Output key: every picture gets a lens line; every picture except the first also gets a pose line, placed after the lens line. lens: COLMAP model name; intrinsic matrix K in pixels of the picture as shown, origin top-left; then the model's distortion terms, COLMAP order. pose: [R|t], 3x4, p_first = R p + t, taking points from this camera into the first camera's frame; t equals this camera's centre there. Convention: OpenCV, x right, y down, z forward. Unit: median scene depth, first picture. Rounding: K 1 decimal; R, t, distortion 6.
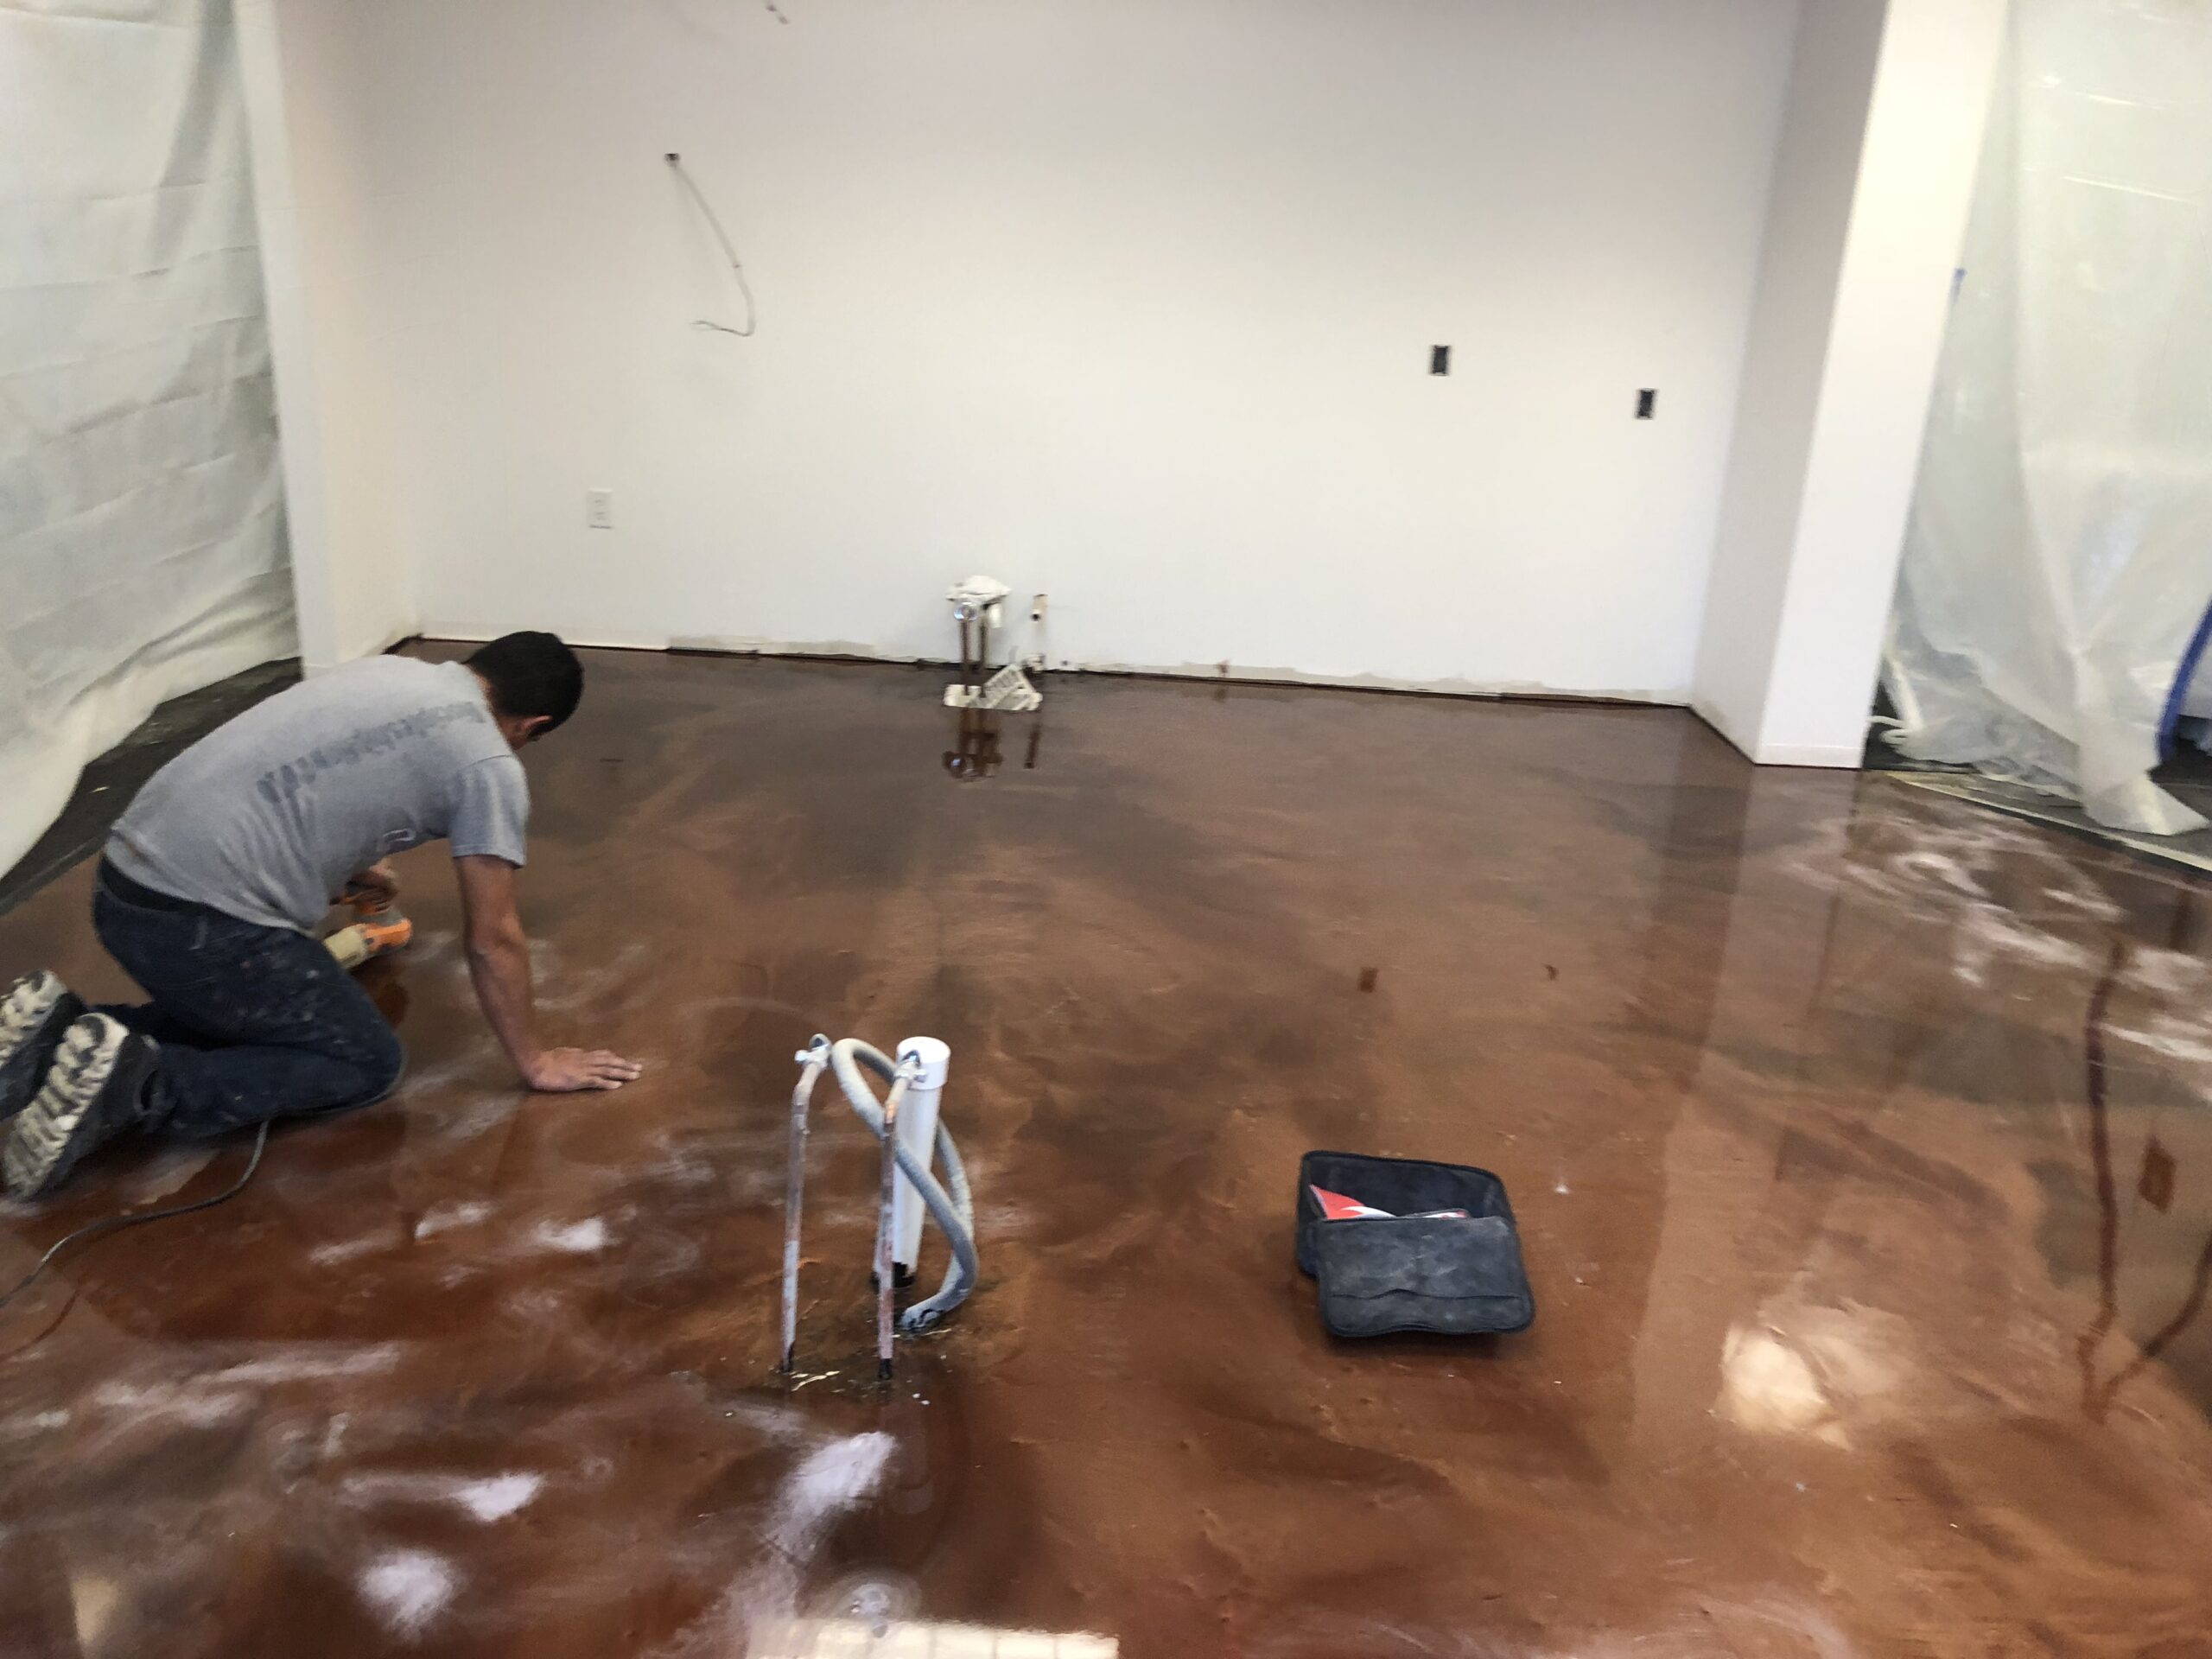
lens RADIAL K [[1808.2, 0, 1079.4], [0, 1808.2, 771.1], [0, 0, 1]] dist [0.064938, -0.157210]
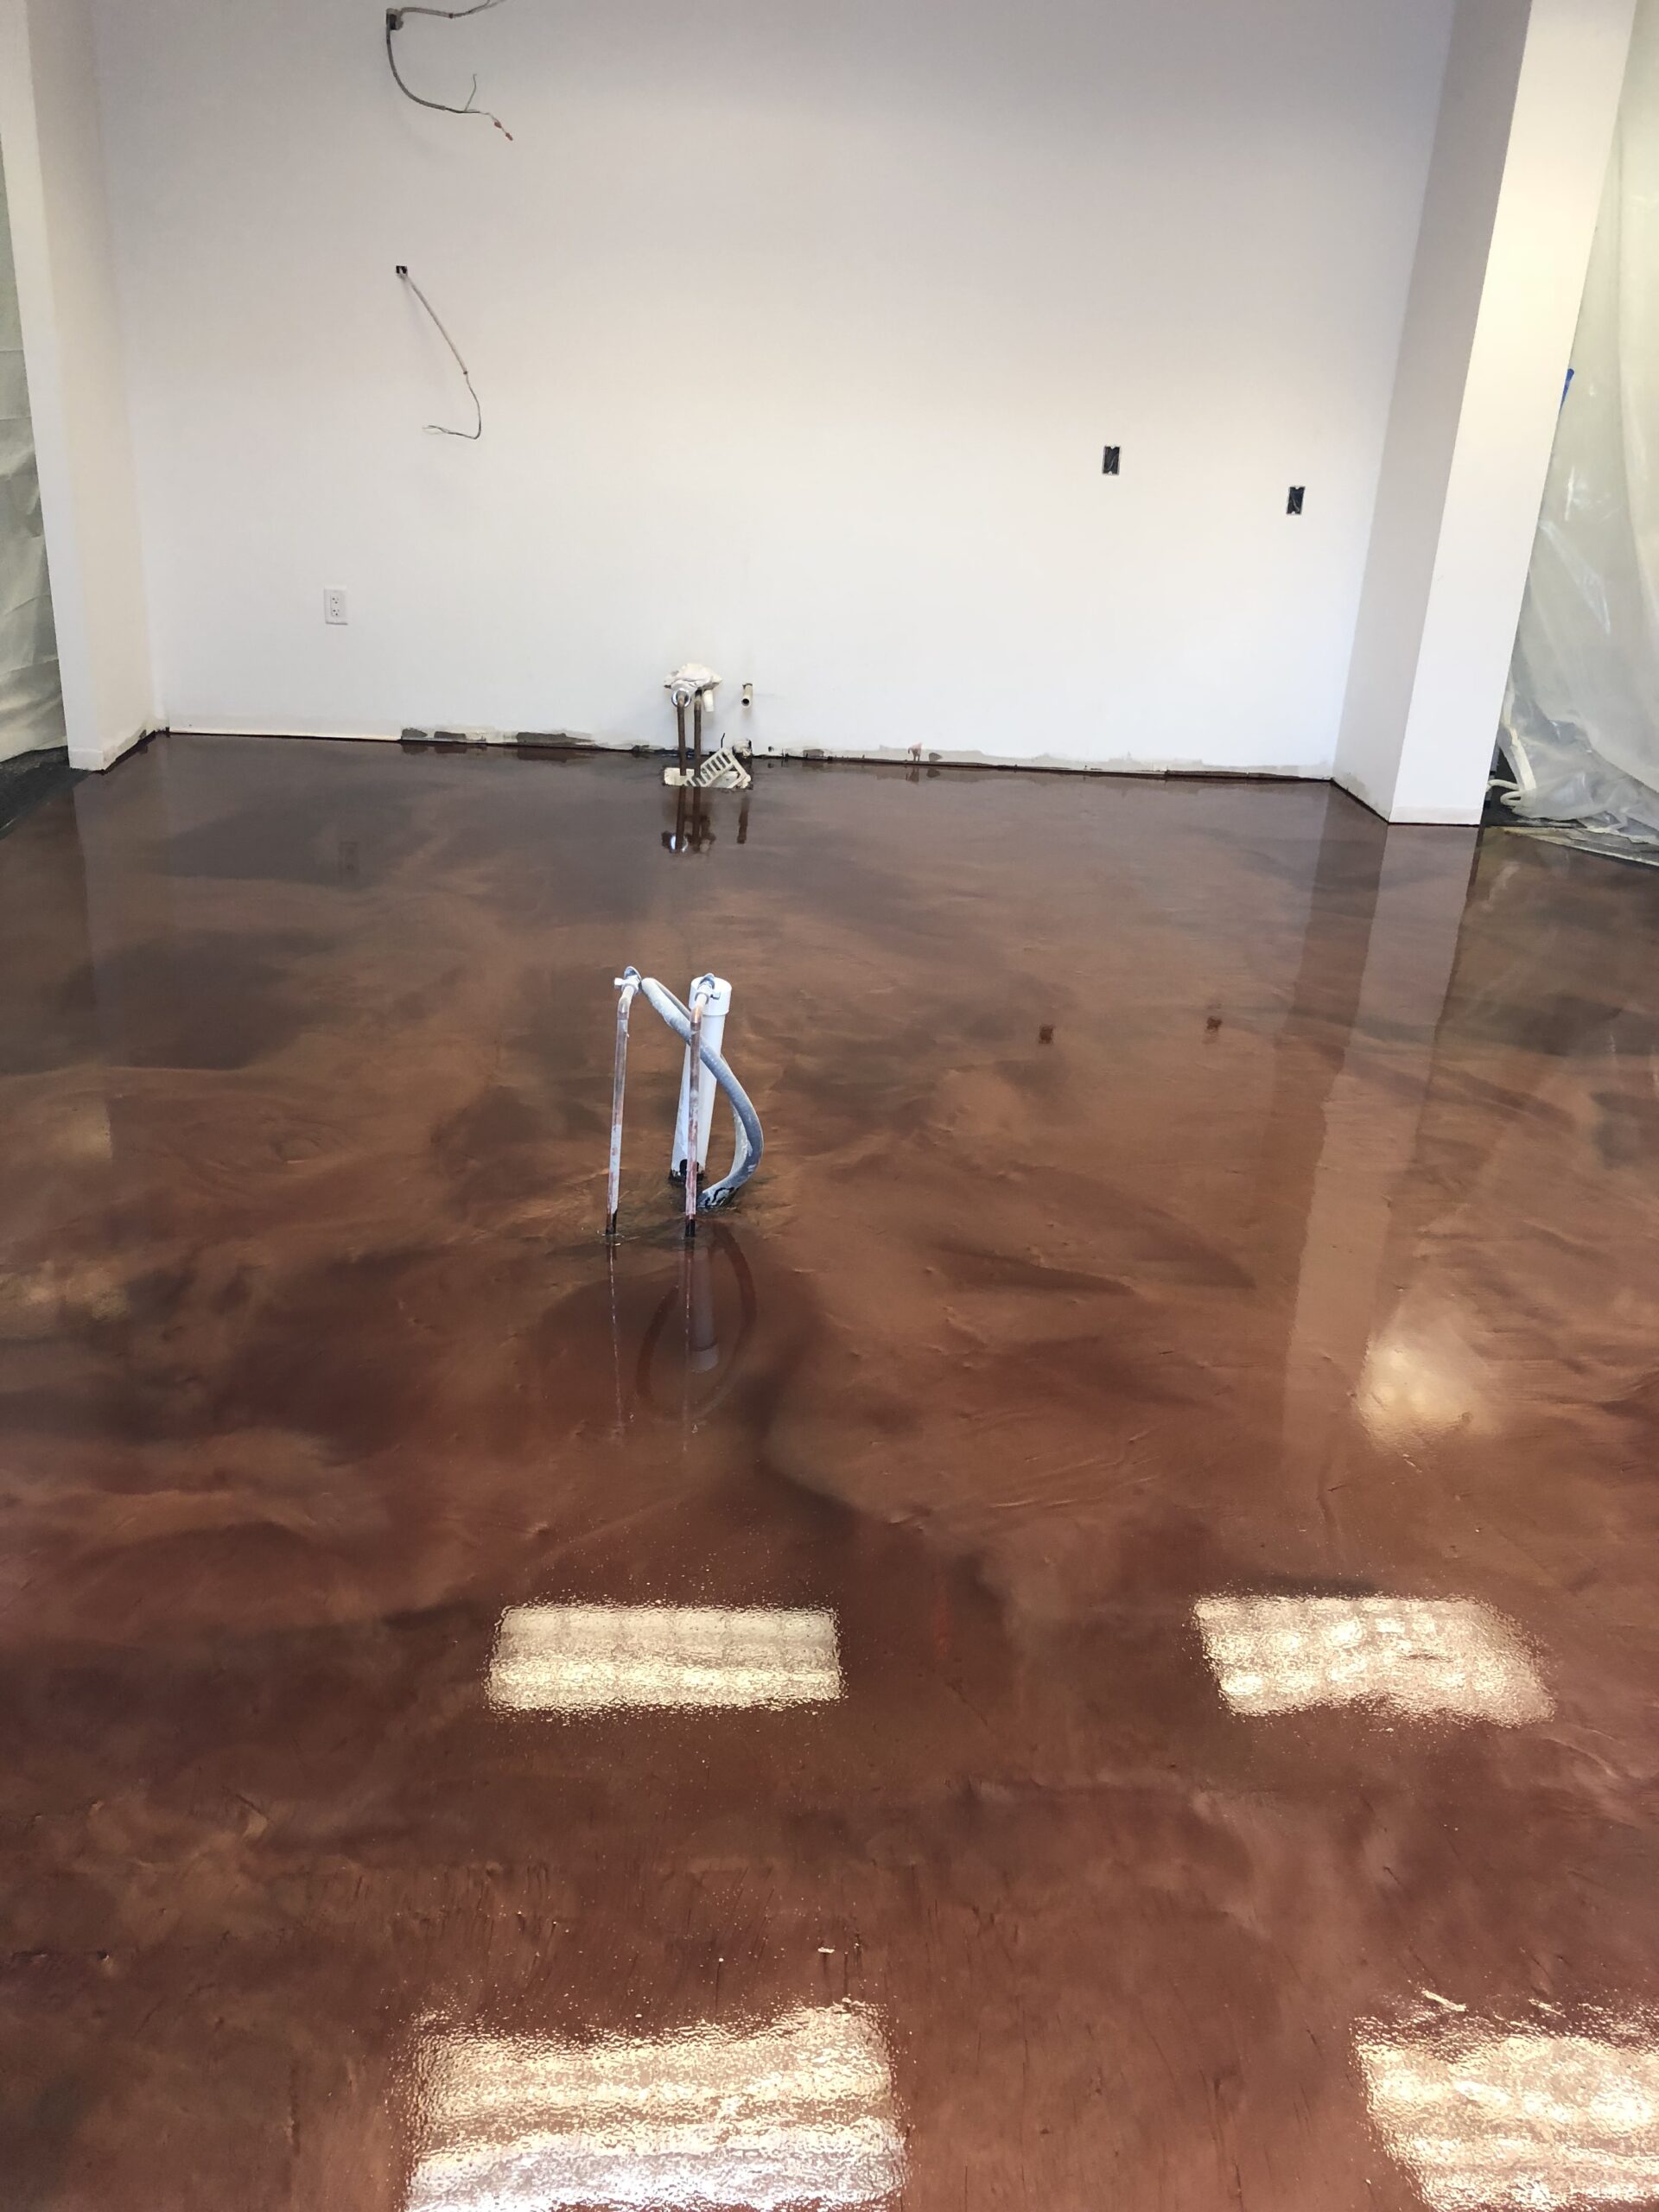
lens RADIAL K [[1820.3, 0, 833.6], [0, 1820.3, 1073.2], [0, 0, 1]] dist [0.073565, -0.202352]
pose [[0.998553, -0.019041, 0.050294, -0.035061], [0.015267, 0.997111, 0.074402, 0.065140], [-0.051566, -0.073527, 0.995959, -0.133115]]
